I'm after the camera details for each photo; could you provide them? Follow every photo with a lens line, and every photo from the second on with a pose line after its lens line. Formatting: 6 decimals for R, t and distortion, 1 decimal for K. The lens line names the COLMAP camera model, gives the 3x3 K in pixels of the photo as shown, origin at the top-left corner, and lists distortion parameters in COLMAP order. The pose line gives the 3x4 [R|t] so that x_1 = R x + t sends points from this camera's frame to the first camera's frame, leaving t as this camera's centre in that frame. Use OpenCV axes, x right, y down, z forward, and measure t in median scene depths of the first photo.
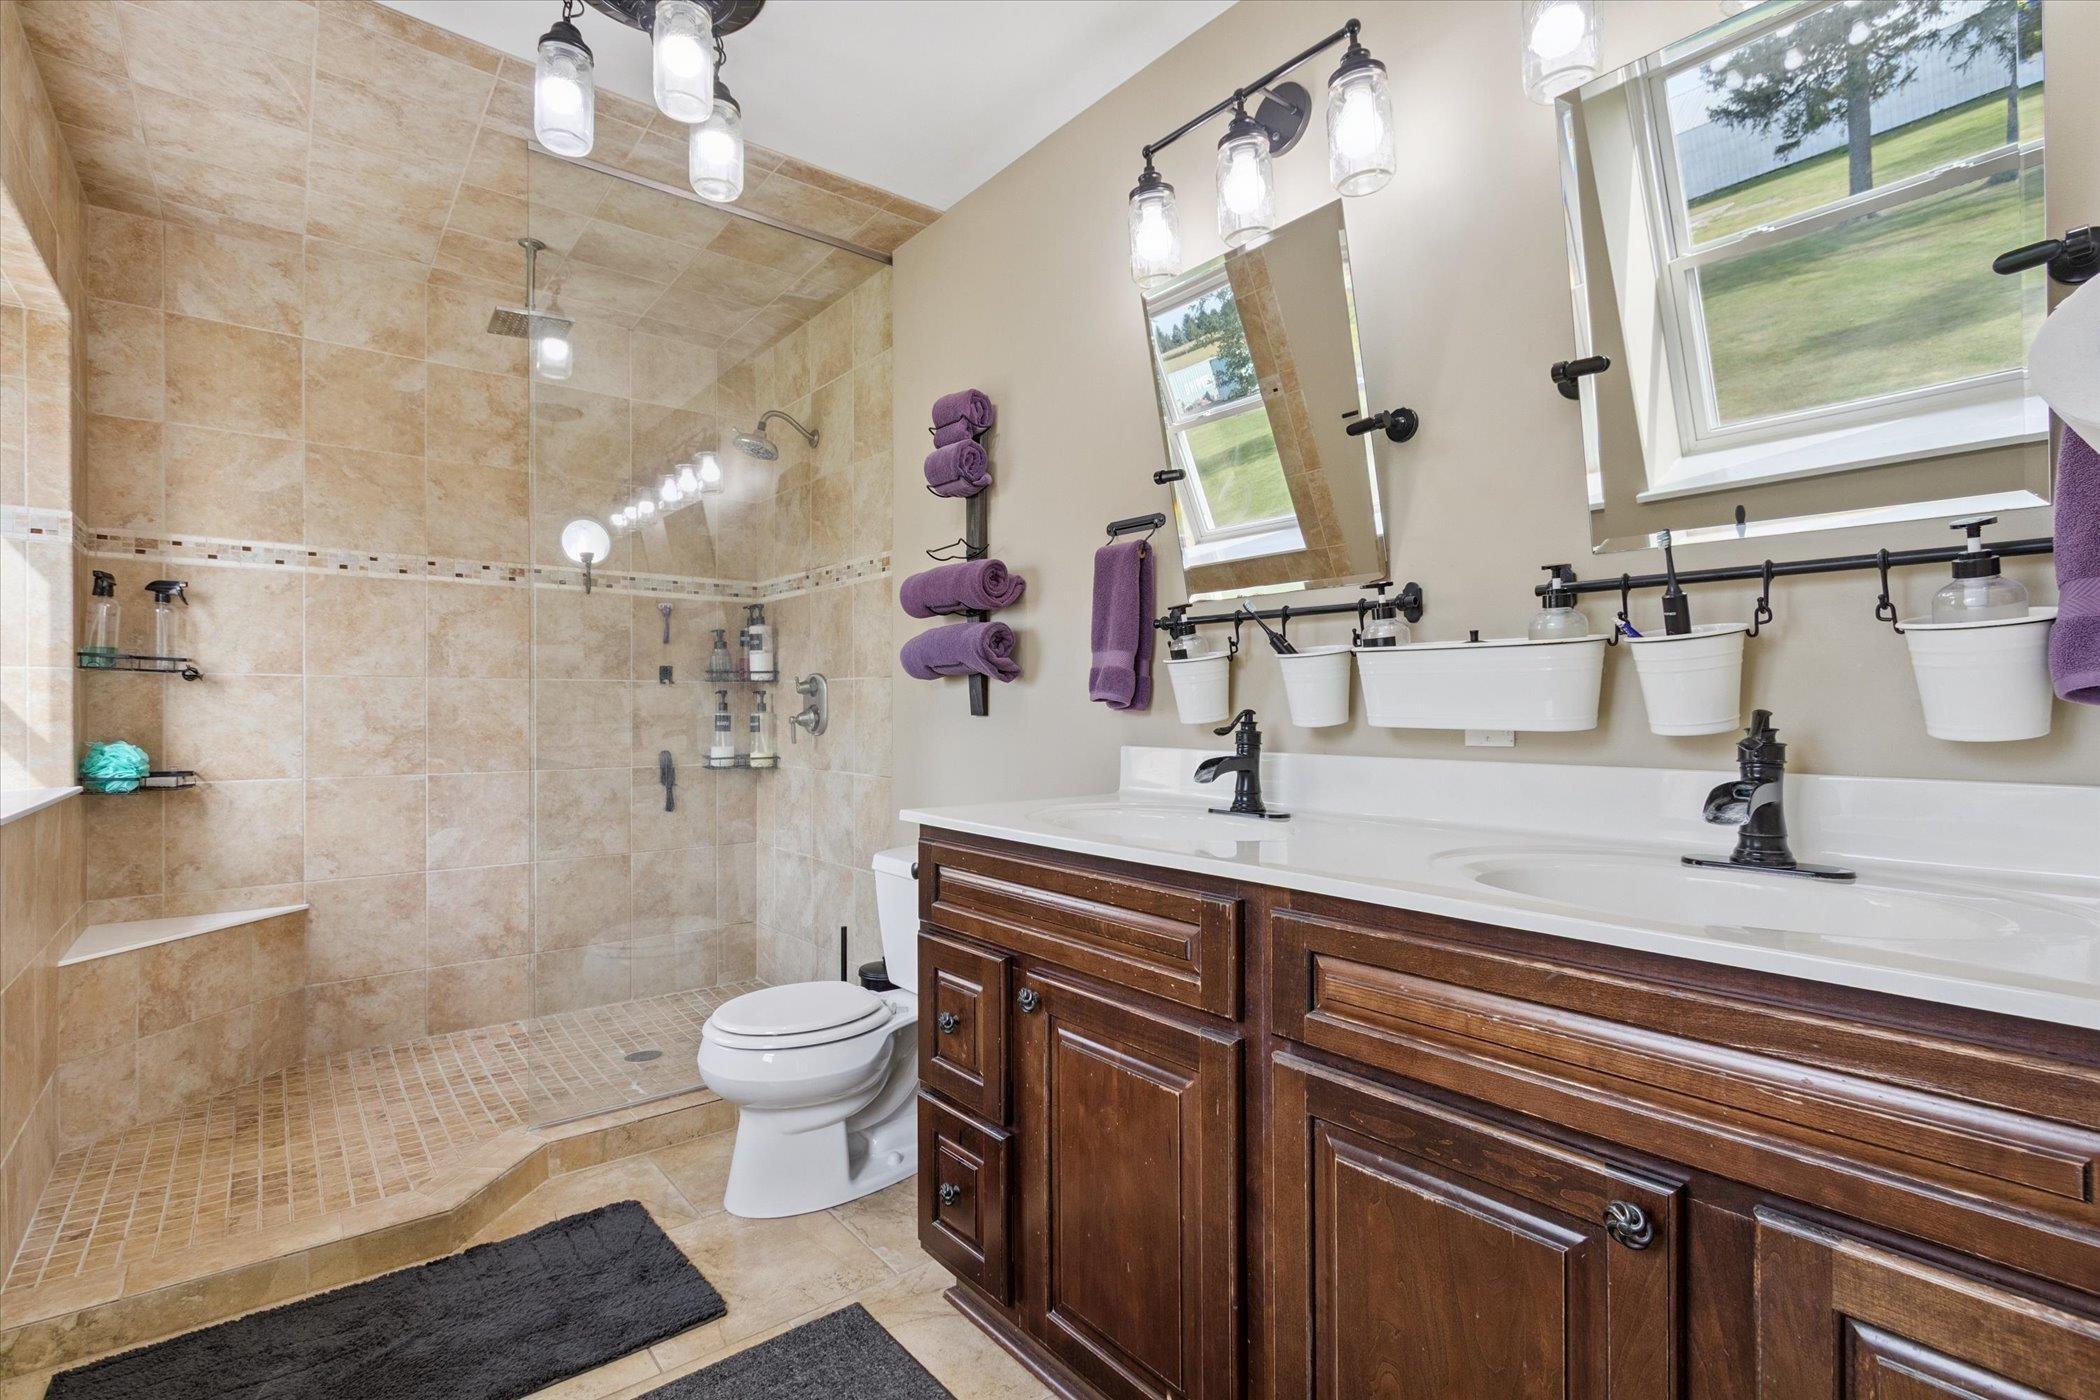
lens RADIAL K [[989.1, 0, 1063.4], [0, 989.1, 696.8], [0, 0, 1]] dist [0.001784, -0.000921]
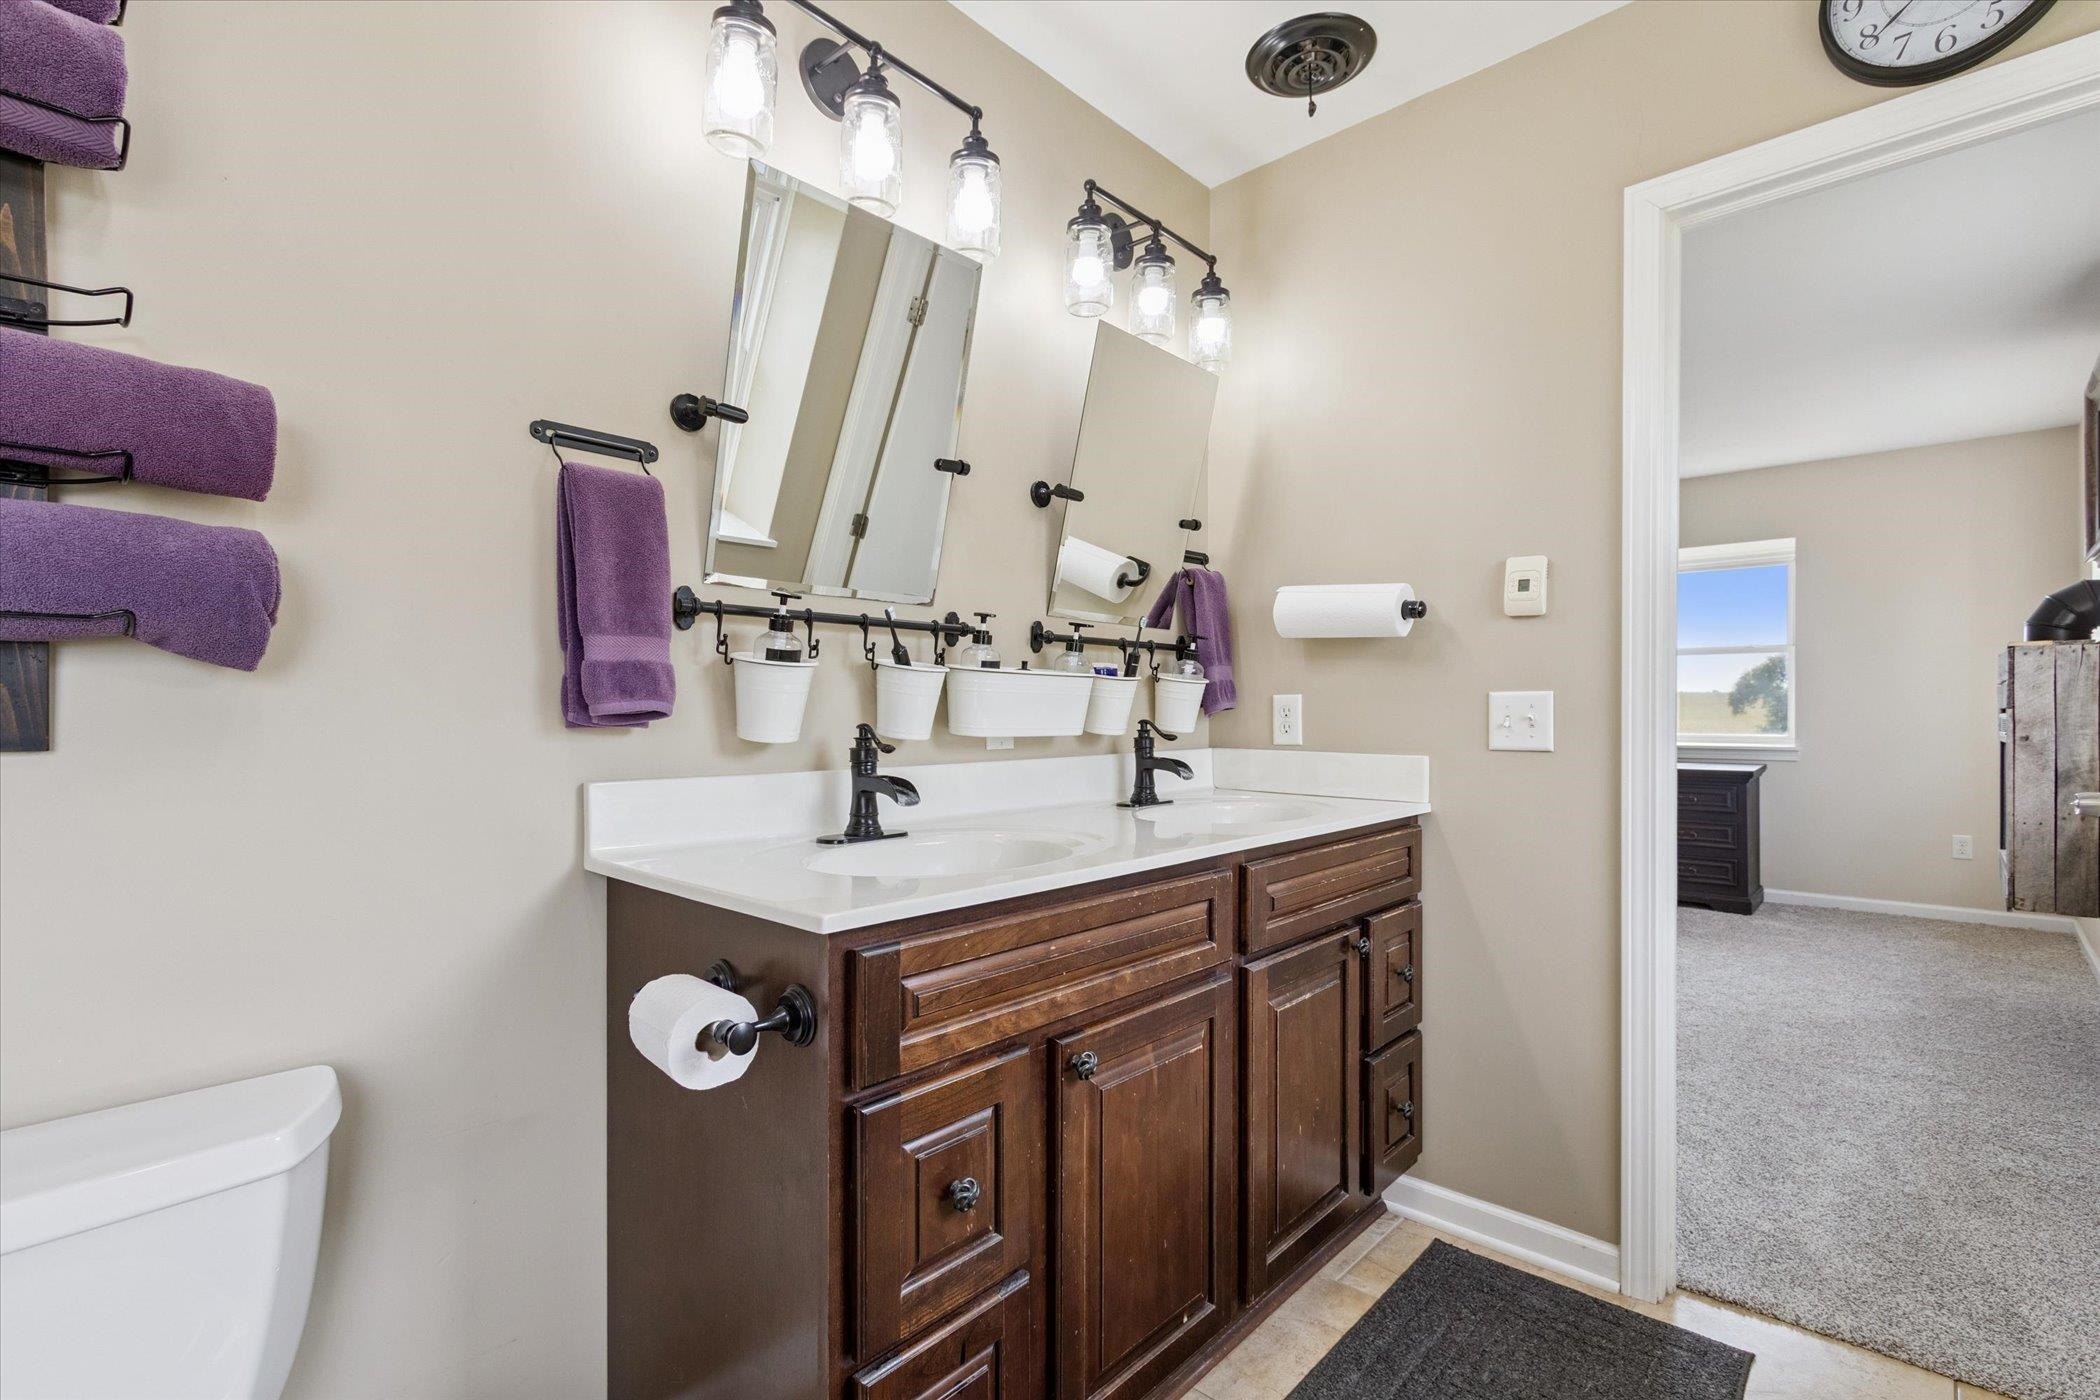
lens RADIAL K [[989.1, 0, 1063.4], [0, 989.1, 696.8], [0, 0, 1]] dist [0.001784, -0.000921]
pose [[-0.156128, 0.015965, 0.987608, -0.824652], [-0.006601, 0.999830, -0.017206, 0.002775], [-0.987715, -0.009206, -0.155997, 1.075869]]
